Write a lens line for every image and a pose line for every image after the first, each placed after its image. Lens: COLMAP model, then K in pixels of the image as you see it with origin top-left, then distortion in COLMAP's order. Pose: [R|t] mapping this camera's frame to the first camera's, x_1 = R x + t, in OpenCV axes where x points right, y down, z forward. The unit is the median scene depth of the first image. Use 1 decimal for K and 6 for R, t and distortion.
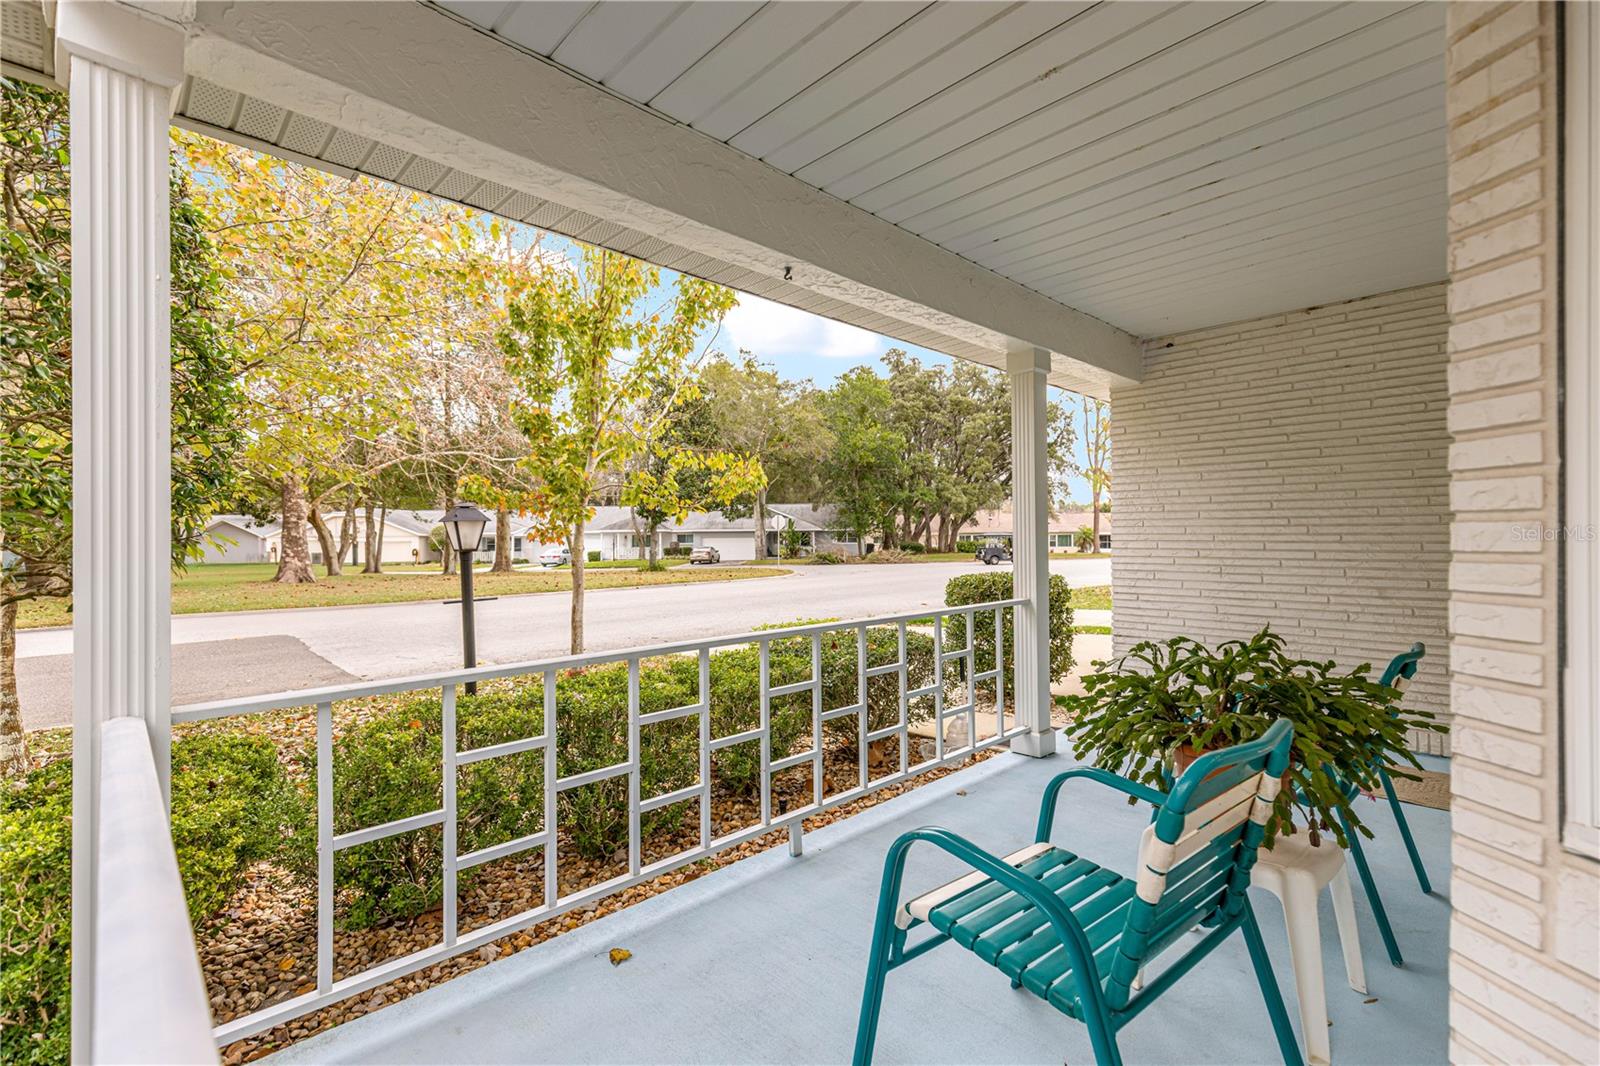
lens RADIAL K [[725.0, 0, 794.3], [0, 725.0, 535.1], [0, 0, 1]] dist [0.004286, -0.000352]
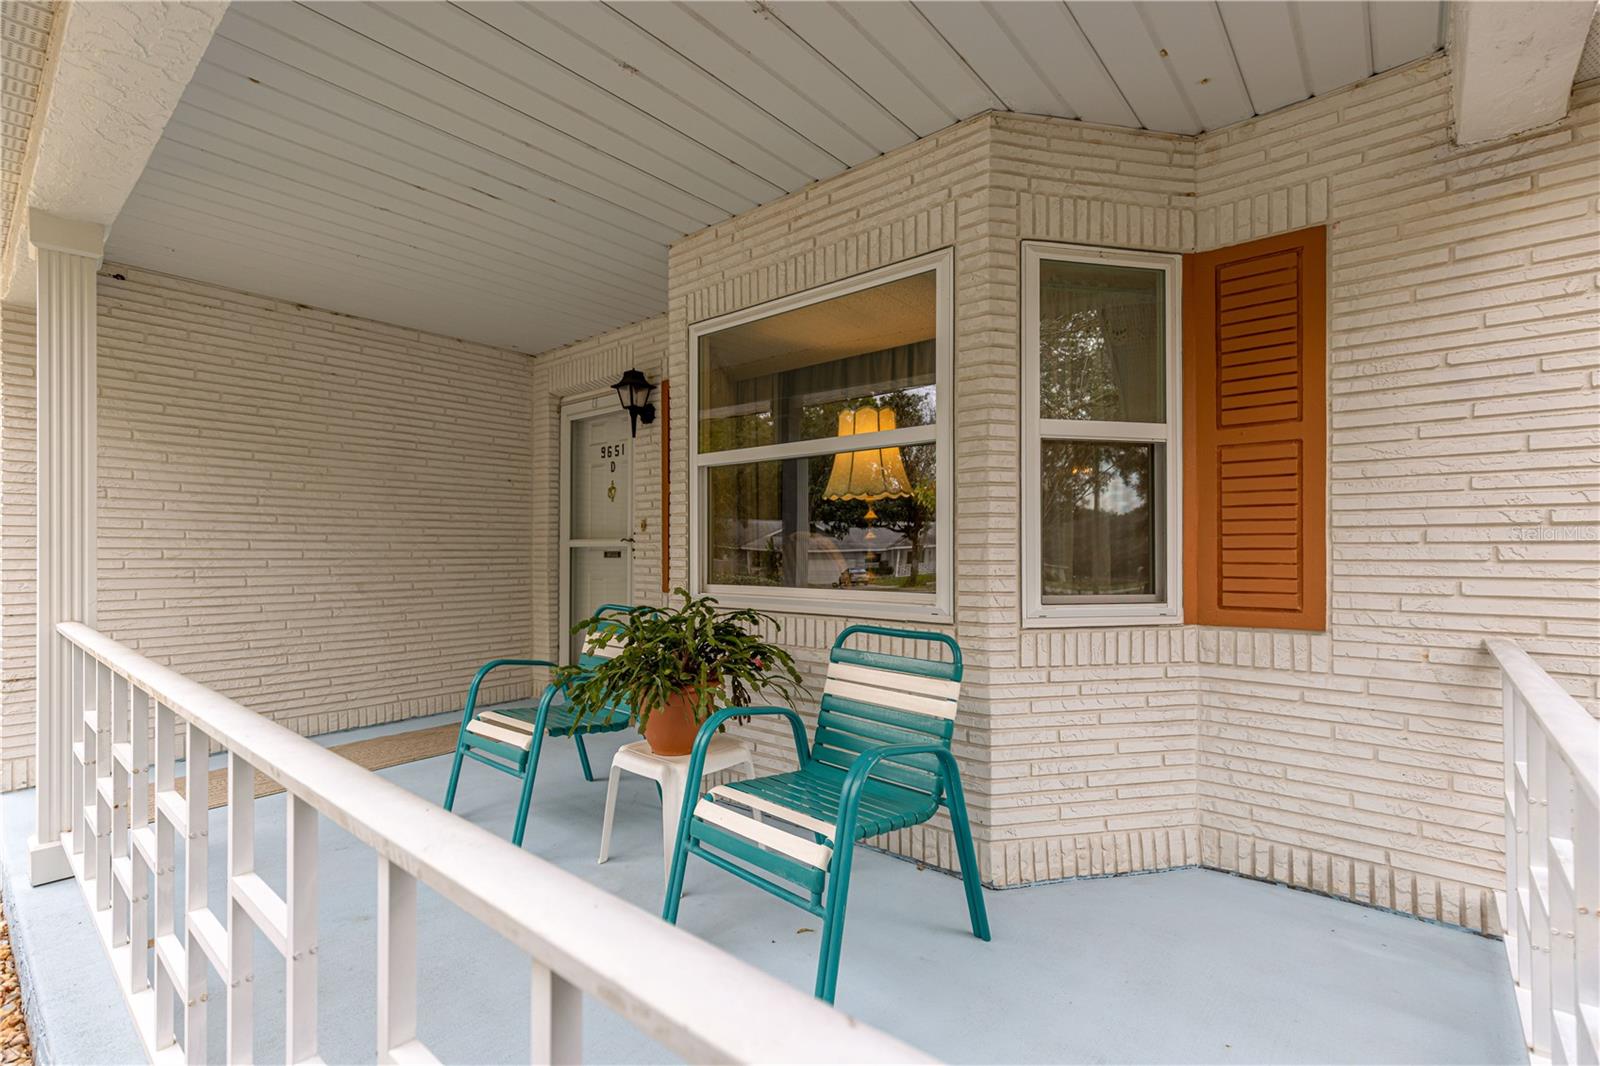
lens RADIAL K [[725.0, 0, 792.3], [0, 725.0, 547.7], [0, 0, 1]] dist [0.004286, -0.000352]
pose [[-0.118359, 0.011858, 0.992900, -0.344017], [-0.004336, 0.999913, -0.012458, 0.027544], [-0.992961, -0.005780, -0.118297, 0.443521]]
